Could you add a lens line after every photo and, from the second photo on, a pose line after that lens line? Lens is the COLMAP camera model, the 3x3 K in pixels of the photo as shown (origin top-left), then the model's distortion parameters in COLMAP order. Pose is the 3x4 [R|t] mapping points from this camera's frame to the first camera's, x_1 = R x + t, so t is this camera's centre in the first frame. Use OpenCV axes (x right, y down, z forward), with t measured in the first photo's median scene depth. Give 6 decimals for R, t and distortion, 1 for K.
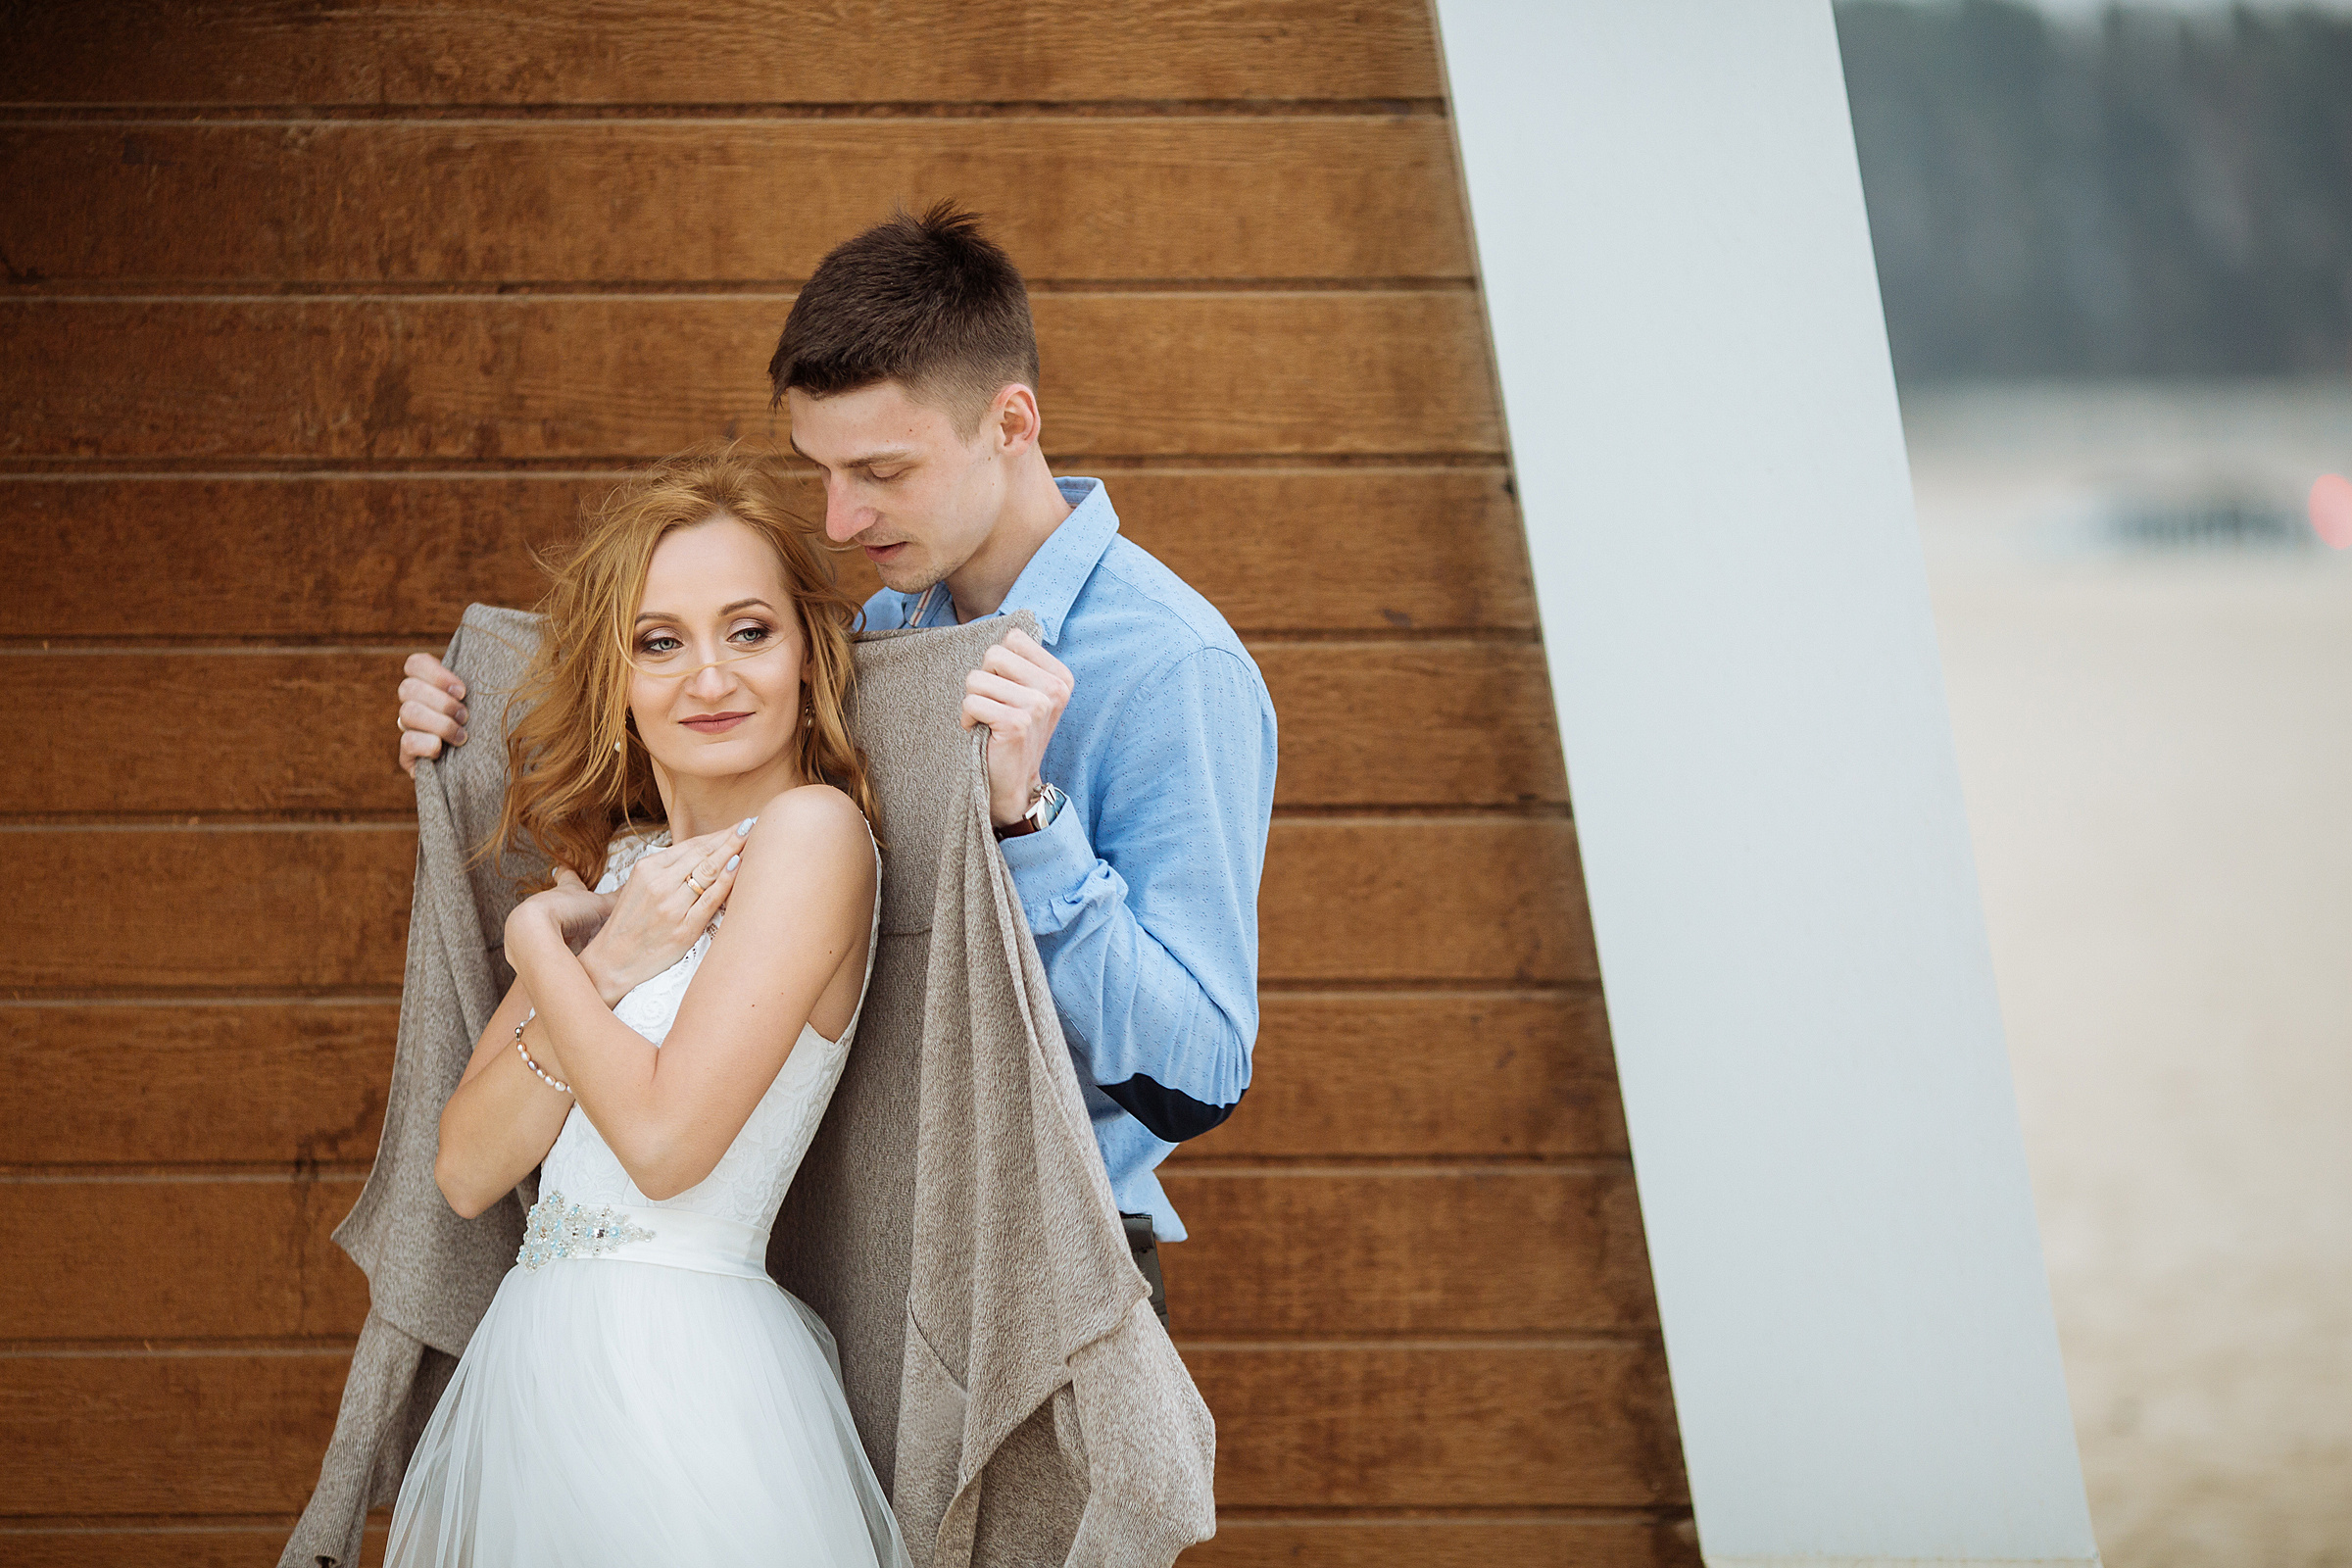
lens RADIAL K [[8242.7, 0, 1190.8], [0, 8242.7, 774.1], [0, 0, 1]] dist [0.281416, 0.000000]
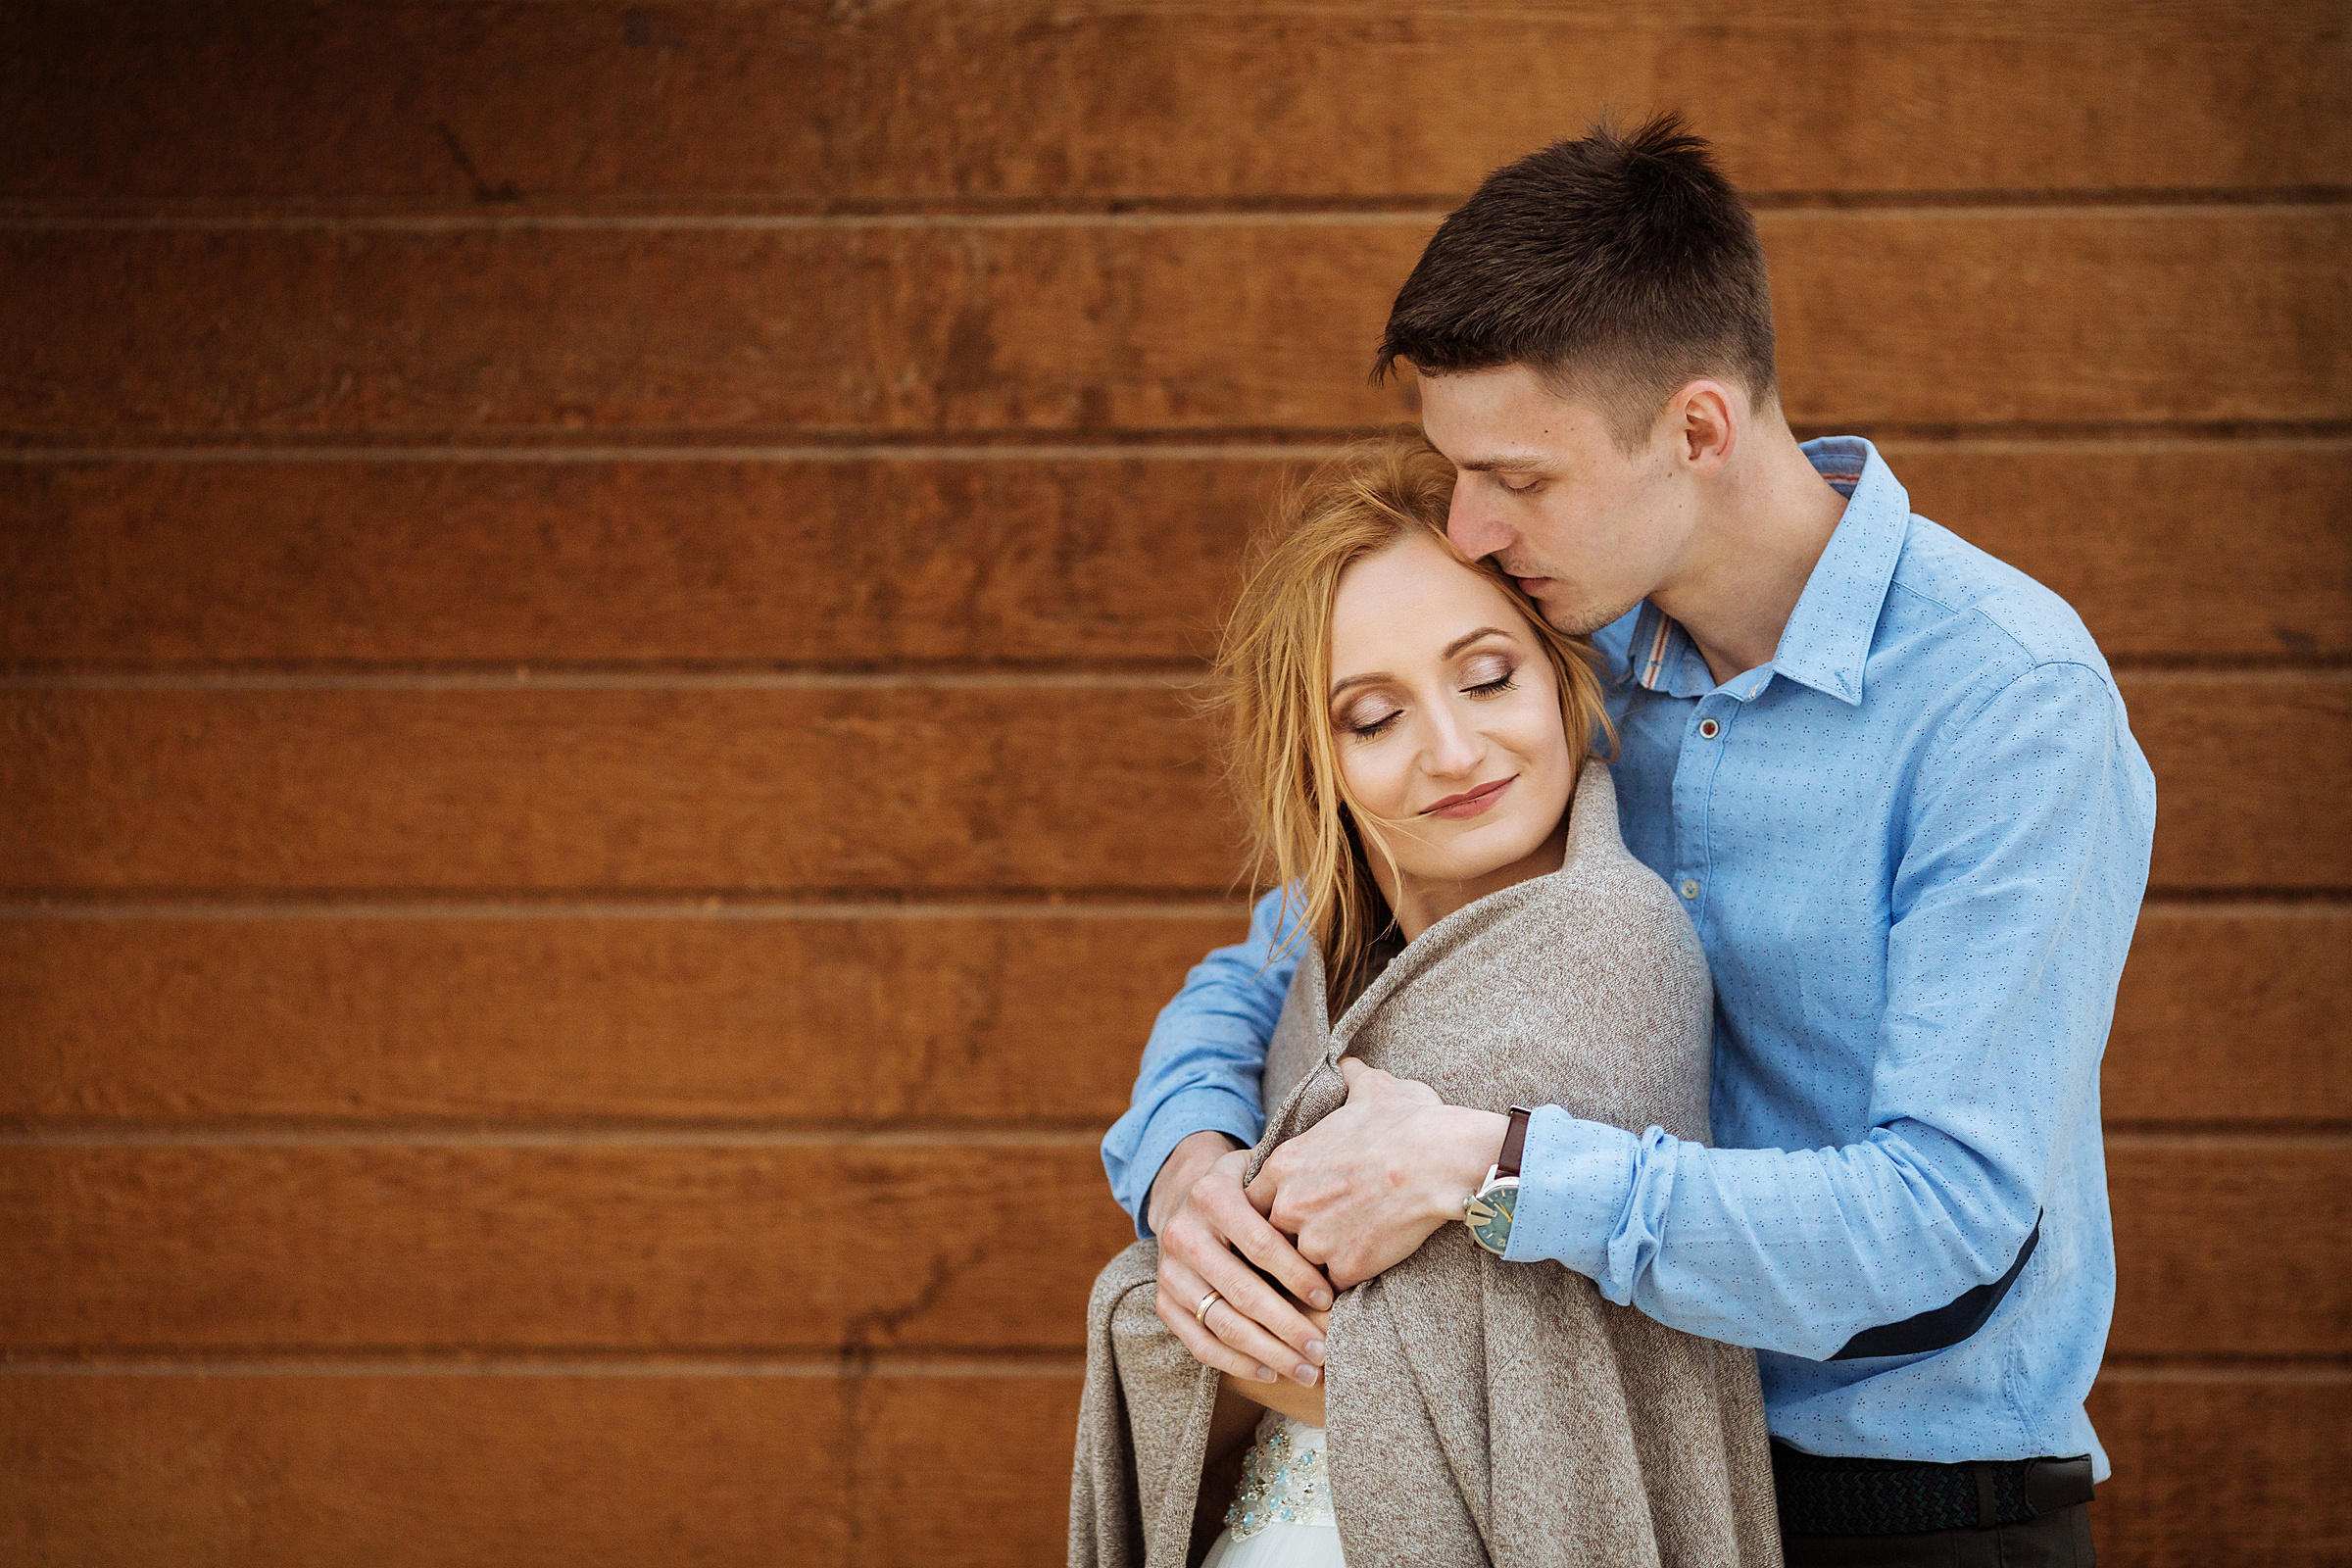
lens RADIAL K [[8242.7, 0, 1184.2], [0, 8242.7, 788.0], [0, 0, 1]] dist [0.281416, 0.000000]
pose [[0.997708, 0.003292, -0.067593, -0.025157], [-0.003176, 0.999993, 0.001814, -0.006541], [0.067599, -0.001595, 0.997711, 0.239726]]
